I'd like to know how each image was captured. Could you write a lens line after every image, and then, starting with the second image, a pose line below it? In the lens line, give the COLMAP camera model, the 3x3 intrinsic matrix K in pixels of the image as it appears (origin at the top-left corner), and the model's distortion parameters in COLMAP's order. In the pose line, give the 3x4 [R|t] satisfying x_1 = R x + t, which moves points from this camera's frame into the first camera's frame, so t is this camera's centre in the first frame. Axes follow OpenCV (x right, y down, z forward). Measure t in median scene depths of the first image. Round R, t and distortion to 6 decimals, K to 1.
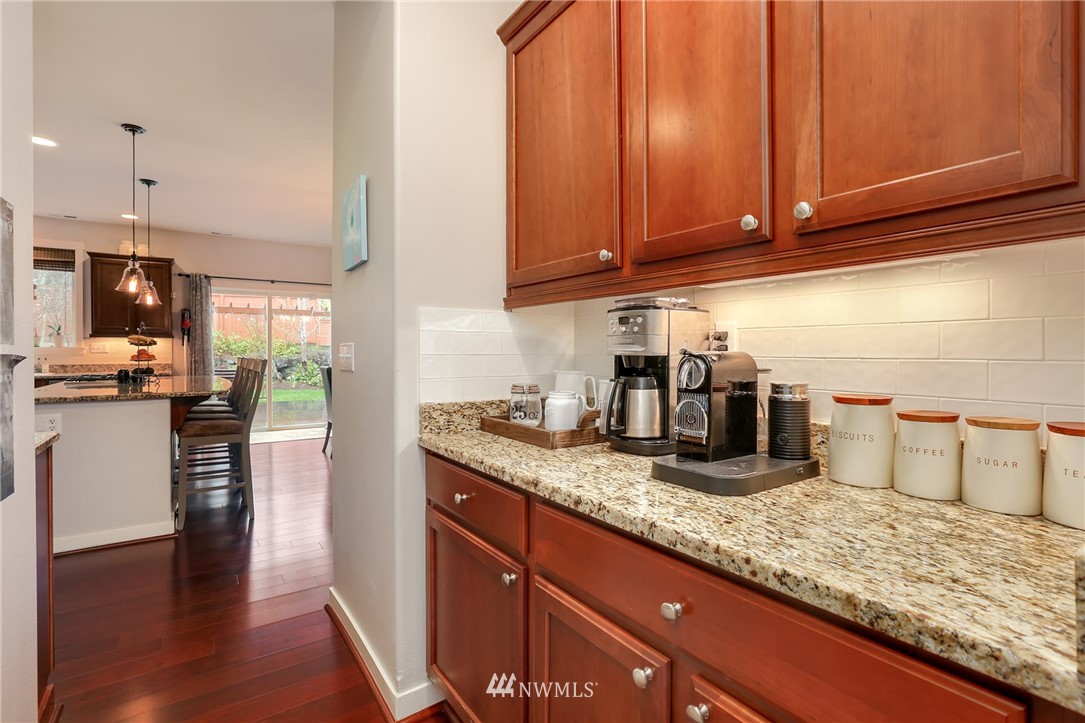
lens RADIAL K [[495.6, 0, 541.0], [0, 495.6, 357.8], [0, 0, 1]] dist [-0.043963, 0.012440]
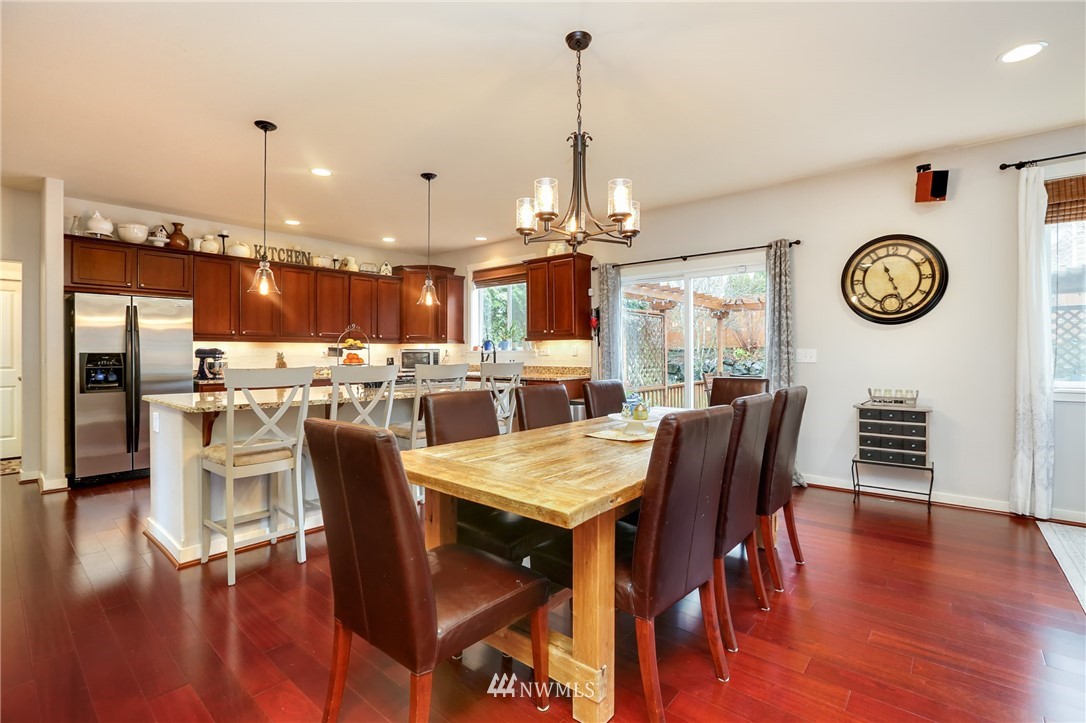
lens RADIAL K [[496.1, 0, 547.4], [0, 496.1, 353.5], [0, 0, 1]] dist [-0.043963, 0.012440]
pose [[0.248302, -0.000669, -0.968682, 0.122227], [-0.008722, 0.999958, -0.002926, -0.010866], [0.968643, 0.009176, 0.248286, 0.688717]]
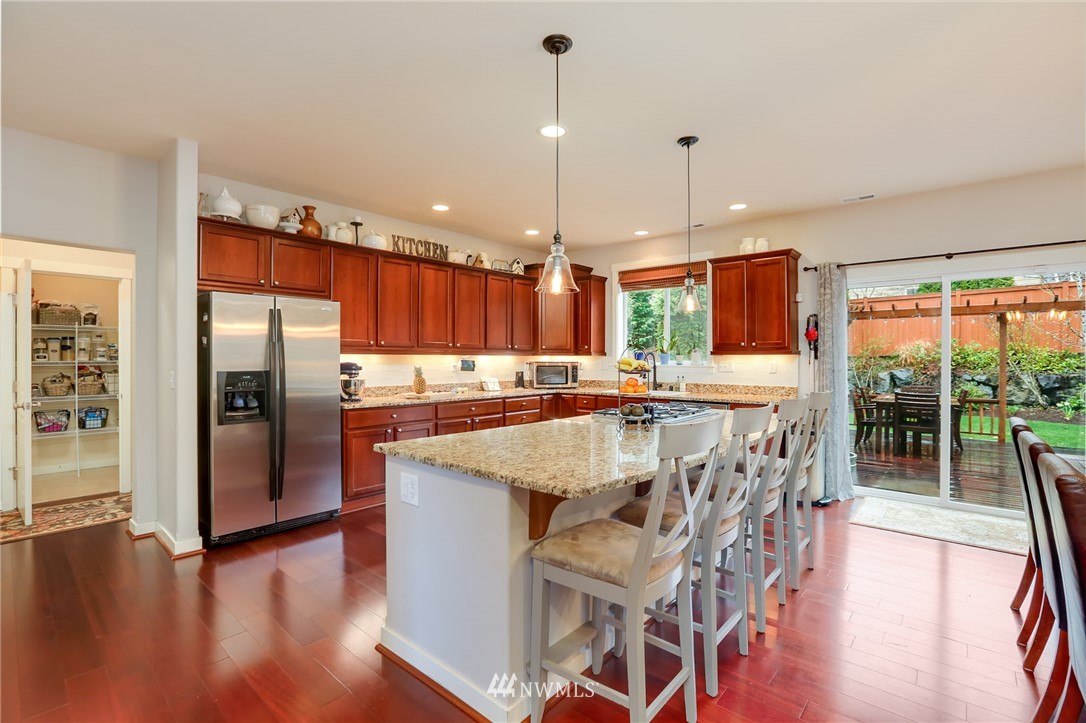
lens RADIAL K [[496.1, 0, 546.0], [0, 496.1, 359.9], [0, 0, 1]] dist [-0.043963, 0.012440]
pose [[0.234870, 0.003921, -0.972019, -0.109787], [-0.016615, 0.999862, 0.000019, -0.025437], [0.971885, 0.016145, 0.234903, 0.439820]]
